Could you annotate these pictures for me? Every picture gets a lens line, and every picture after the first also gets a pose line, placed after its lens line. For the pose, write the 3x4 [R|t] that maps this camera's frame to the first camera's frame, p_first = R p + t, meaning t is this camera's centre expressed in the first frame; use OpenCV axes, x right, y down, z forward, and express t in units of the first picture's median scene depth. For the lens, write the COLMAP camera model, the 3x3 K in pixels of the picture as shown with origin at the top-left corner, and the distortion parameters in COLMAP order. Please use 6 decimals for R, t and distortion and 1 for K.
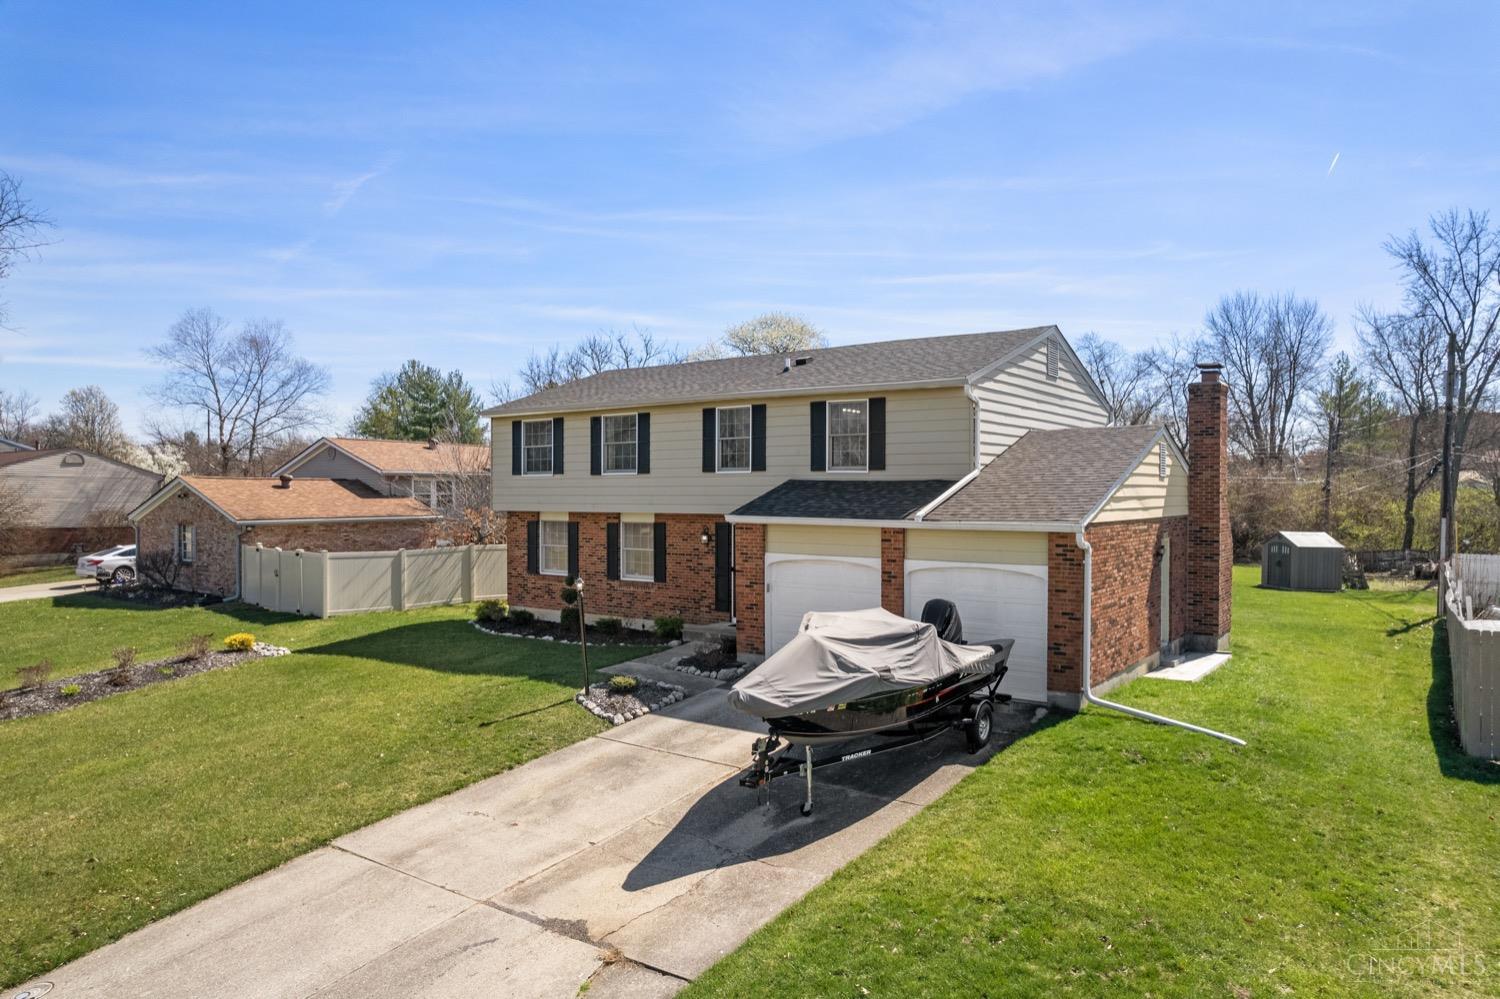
lens RADIAL K [[963.4, 0, 755.3], [0, 963.4, 505.0], [0, 0, 1]] dist [-0.051088, 0.045611]
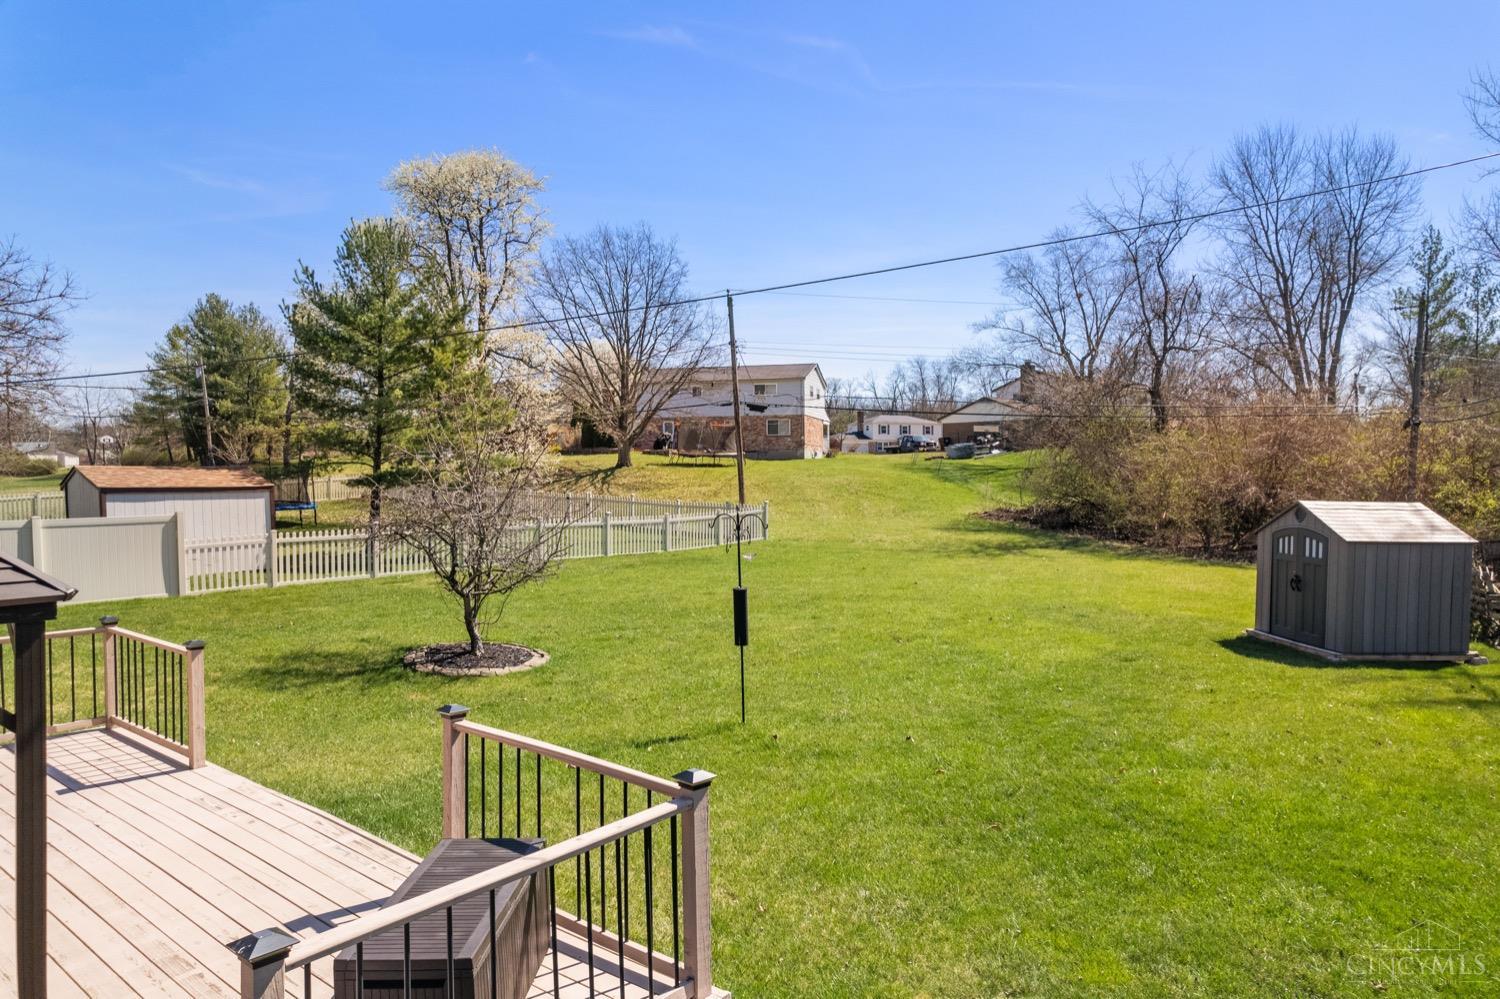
lens RADIAL K [[963.4, 0, 755.3], [0, 963.4, 505.0], [0, 0, 1]] dist [-0.051088, 0.045611]
pose [[0.998553, -0.007751, -0.053214, 0.263826], [0.008948, 0.999711, 0.022290, 0.014425], [0.053026, -0.022734, 0.998334, 0.453583]]
